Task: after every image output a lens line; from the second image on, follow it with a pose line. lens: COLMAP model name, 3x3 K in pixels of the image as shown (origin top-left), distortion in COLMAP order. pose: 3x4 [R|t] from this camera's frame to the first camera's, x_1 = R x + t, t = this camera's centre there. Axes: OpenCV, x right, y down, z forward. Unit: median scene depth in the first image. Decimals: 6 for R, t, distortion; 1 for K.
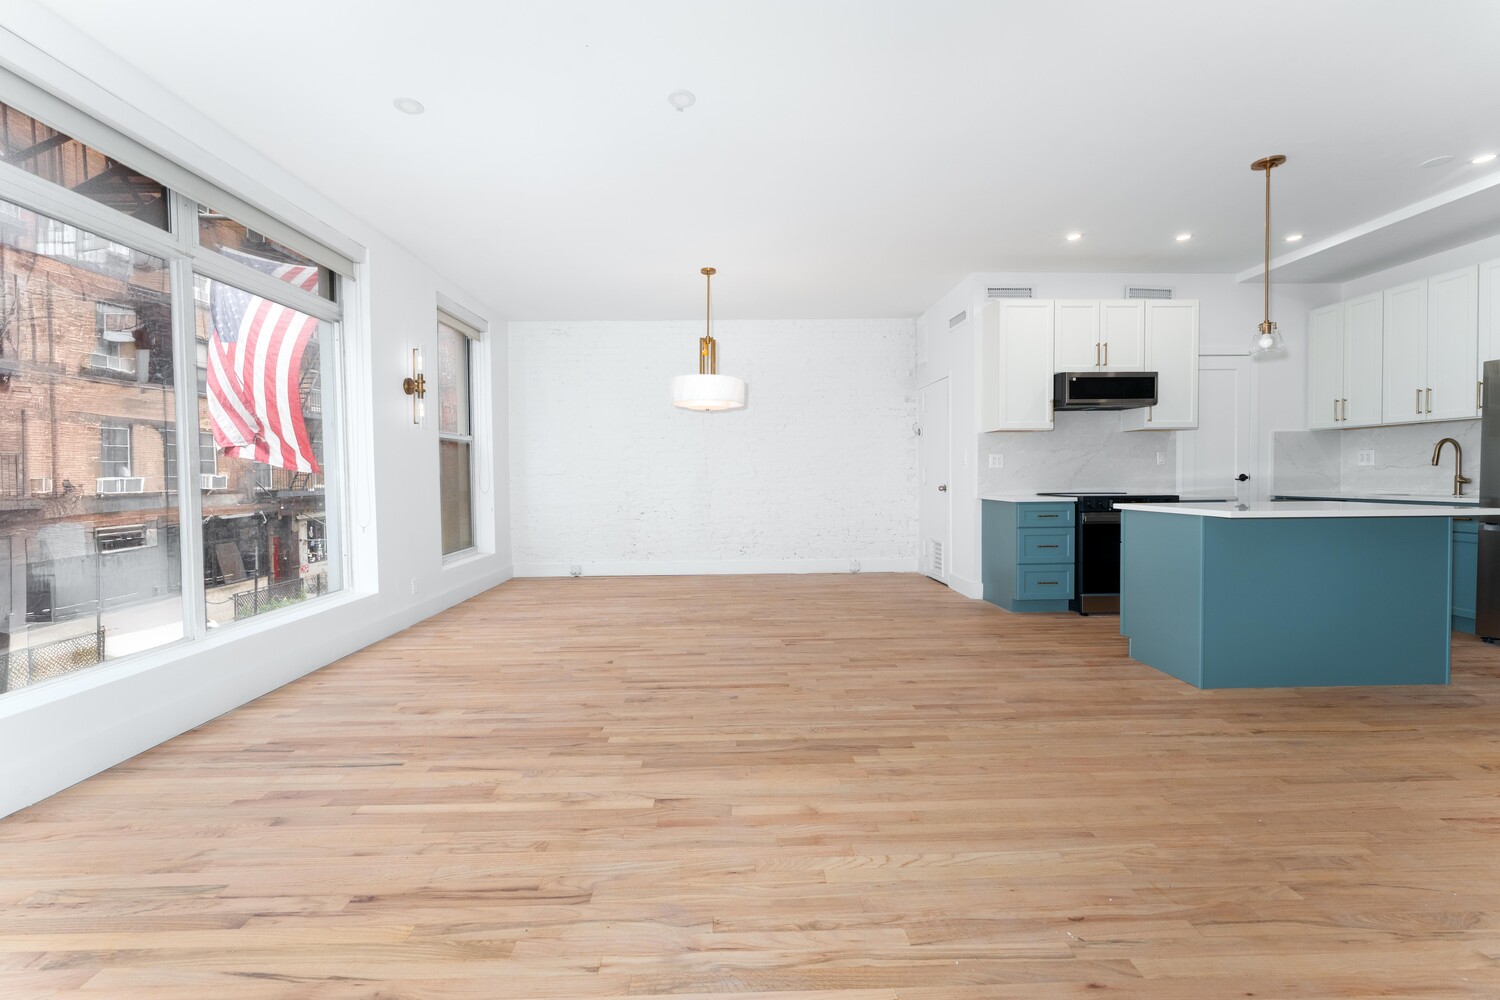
lens RADIAL K [[611.2, 0, 751.4], [0, 611.2, 498.9], [0, 0, 1]] dist [0.000478, 0.000317]
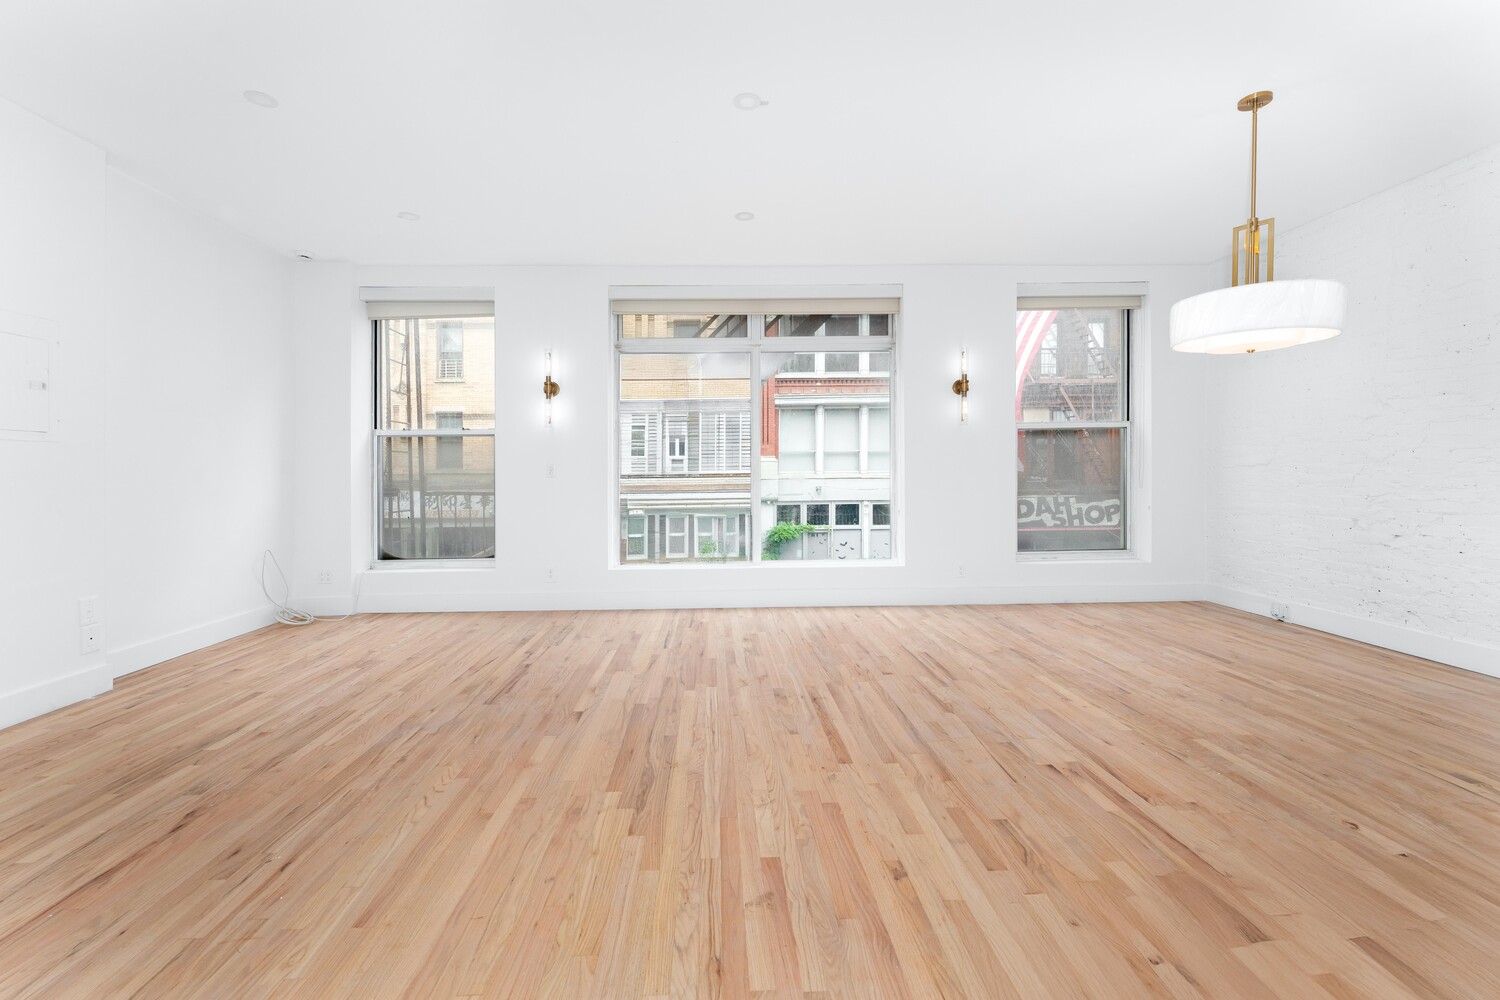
lens RADIAL K [[611.2, 0, 723.3], [0, 611.2, 466.3], [0, 0, 1]] dist [0.000478, 0.000317]
pose [[-0.004128, 0.001160, -0.999991, 0.856322], [-0.029685, 0.999558, 0.001282, -0.049085], [0.999551, 0.029690, -0.004091, 0.920439]]
